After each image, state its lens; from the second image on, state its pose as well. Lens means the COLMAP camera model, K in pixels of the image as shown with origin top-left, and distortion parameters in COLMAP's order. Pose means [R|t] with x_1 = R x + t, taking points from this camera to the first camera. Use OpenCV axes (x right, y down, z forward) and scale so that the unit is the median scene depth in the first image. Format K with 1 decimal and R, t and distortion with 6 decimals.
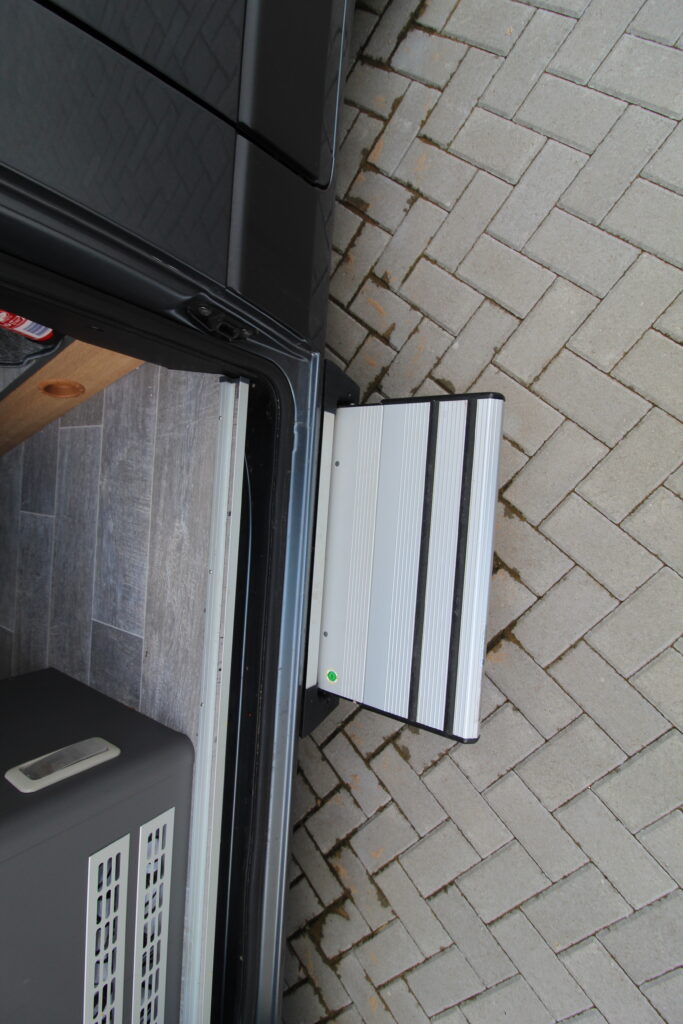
lens RADIAL K [[479.8, 0, 341.5], [0, 479.8, 512.0], [0, 0, 1]] dist [0.000002, -0.013692]
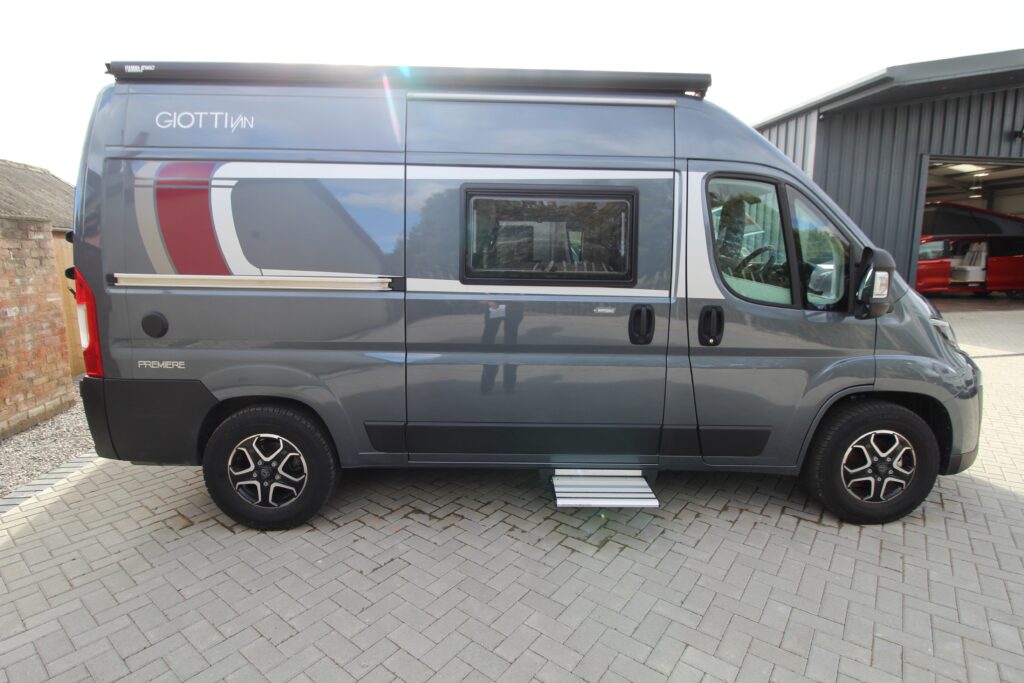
lens RADIAL K [[479.8, 0, 517.4], [0, 479.8, 333.9], [0, 0, 1]] dist [0.000002, -0.013692]
pose [[0.065707, 0.674464, -0.735378, 1.183488], [-0.997040, 0.014893, -0.075428, 0.607225], [-0.039922, 0.738158, 0.673446, -1.298534]]
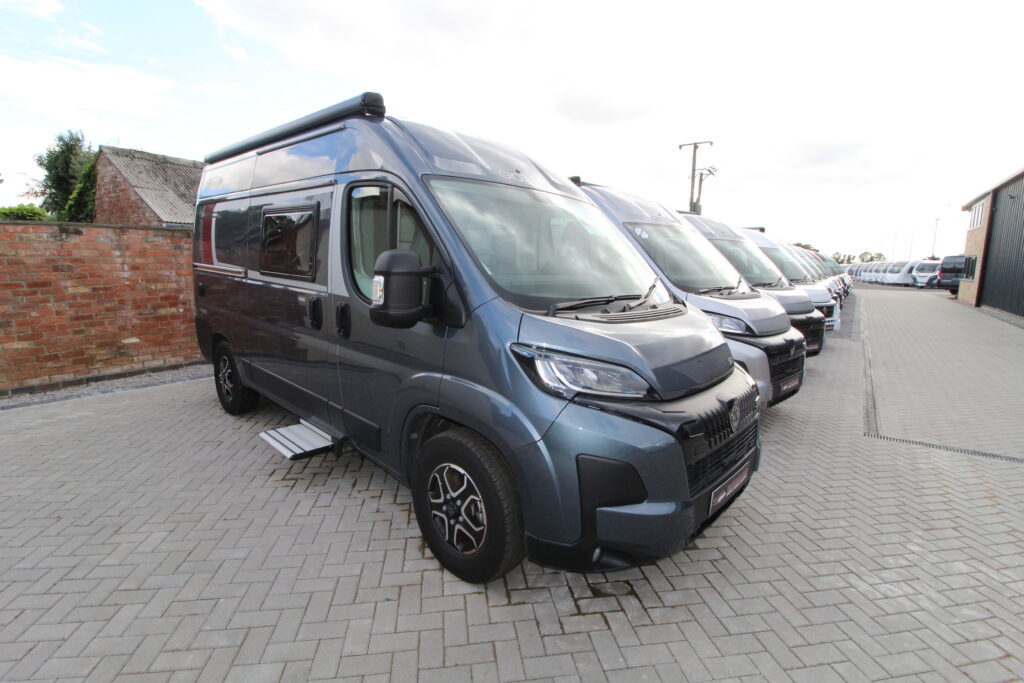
lens RADIAL K [[473.9, 0, 519.4], [0, 473.9, 334.1], [0, 0, 1]] dist [-0.000763, -0.011932]
pose [[-0.528394, 0.643745, -0.553527, 0.521916], [-0.781267, -0.113503, 0.613790, -2.589062], [0.332298, 0.756775, 0.562911, -0.898307]]
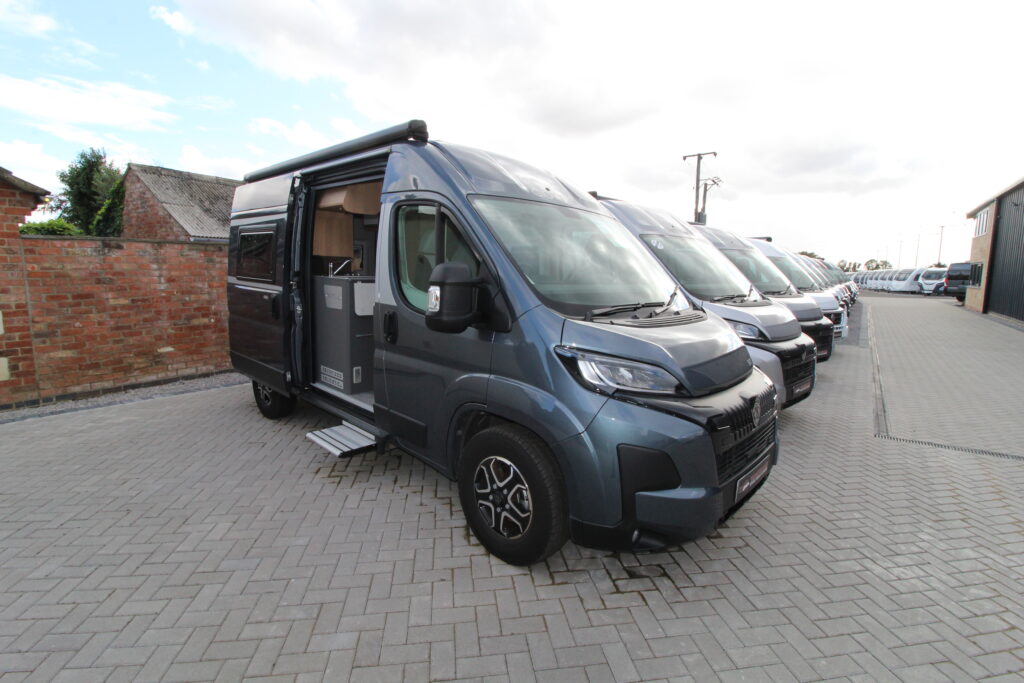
lens RADIAL K [[473.4, 0, 518.8], [0, 473.4, 331.6], [0, 0, 1]] dist [-0.002335, -0.011303]
pose [[-0.531766, 0.631896, -0.563855, 0.730716], [-0.774468, -0.093442, 0.625674, -2.593362], [0.342673, 0.769400, 0.539072, -1.042018]]
